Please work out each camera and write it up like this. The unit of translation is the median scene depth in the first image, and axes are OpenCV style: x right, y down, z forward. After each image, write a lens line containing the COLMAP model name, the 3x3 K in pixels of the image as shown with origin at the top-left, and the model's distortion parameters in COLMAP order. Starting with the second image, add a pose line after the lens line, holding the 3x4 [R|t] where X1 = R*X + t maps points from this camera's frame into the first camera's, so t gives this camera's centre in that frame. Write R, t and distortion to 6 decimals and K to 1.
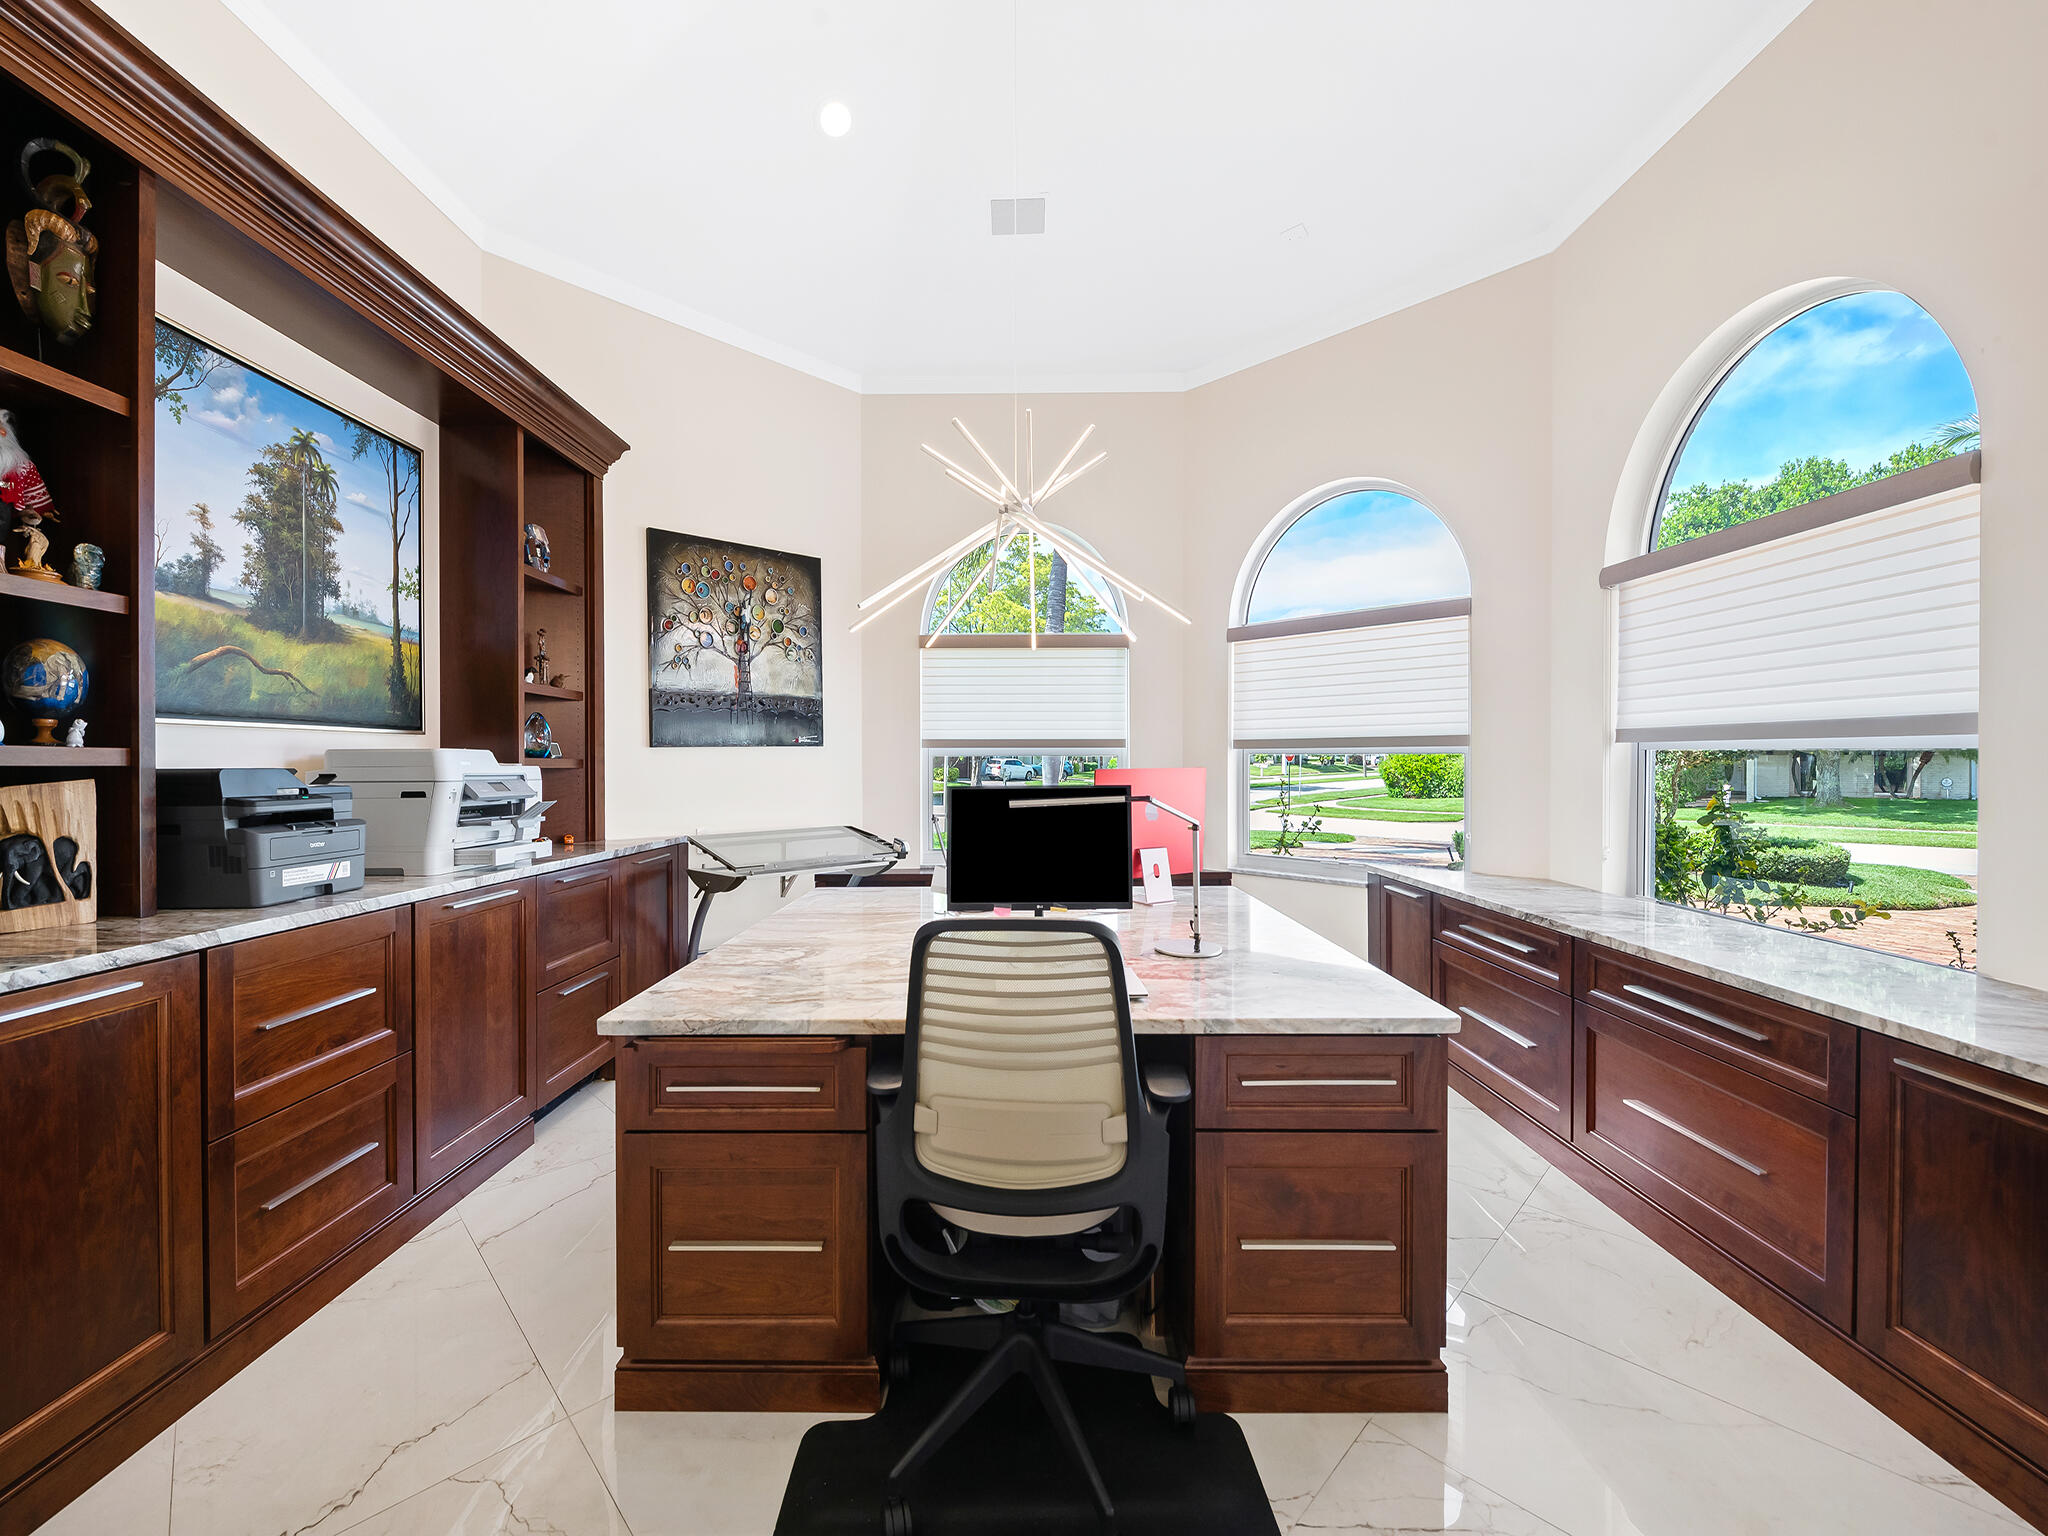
lens RADIAL K [[818.8, 0, 1032.4], [0, 818.8, 767.5], [0, 0, 1]] dist [-0.003257, -0.001106]
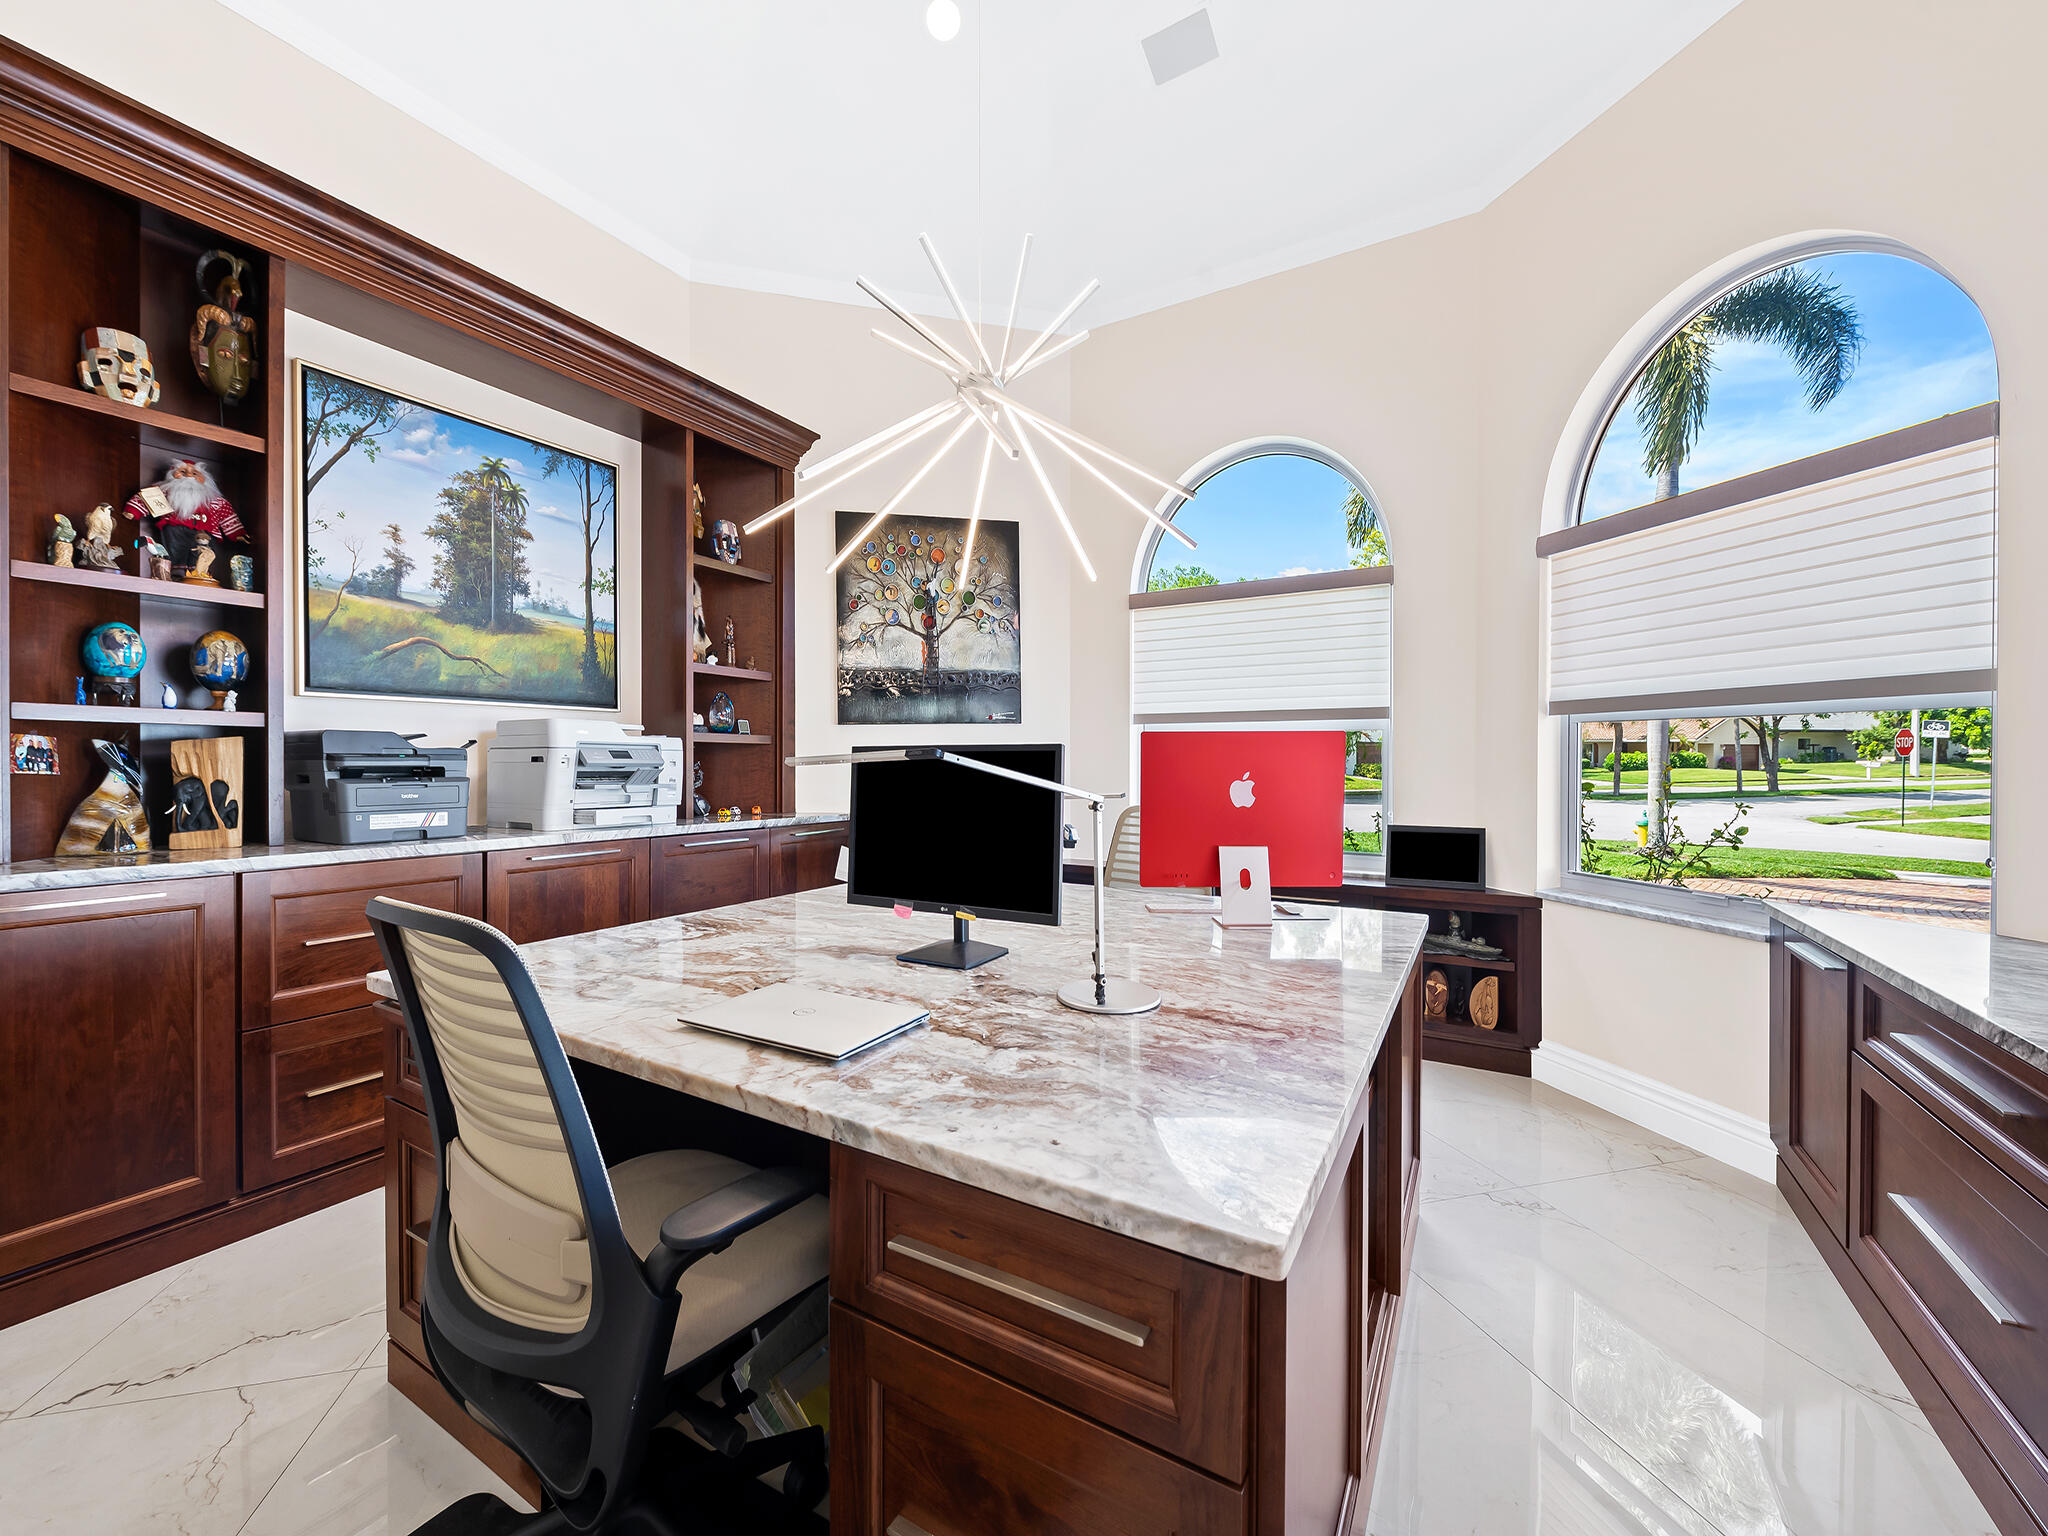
lens RADIAL K [[818.8, 0, 1015.2], [0, 818.8, 767.7], [0, 0, 1]] dist [-0.003257, -0.001106]
pose [[0.857680, 0.008054, -0.514120, 0.464227], [-0.005421, 0.999963, 0.006622, 0.038989], [0.514155, -0.002893, 0.857693, 0.419832]]
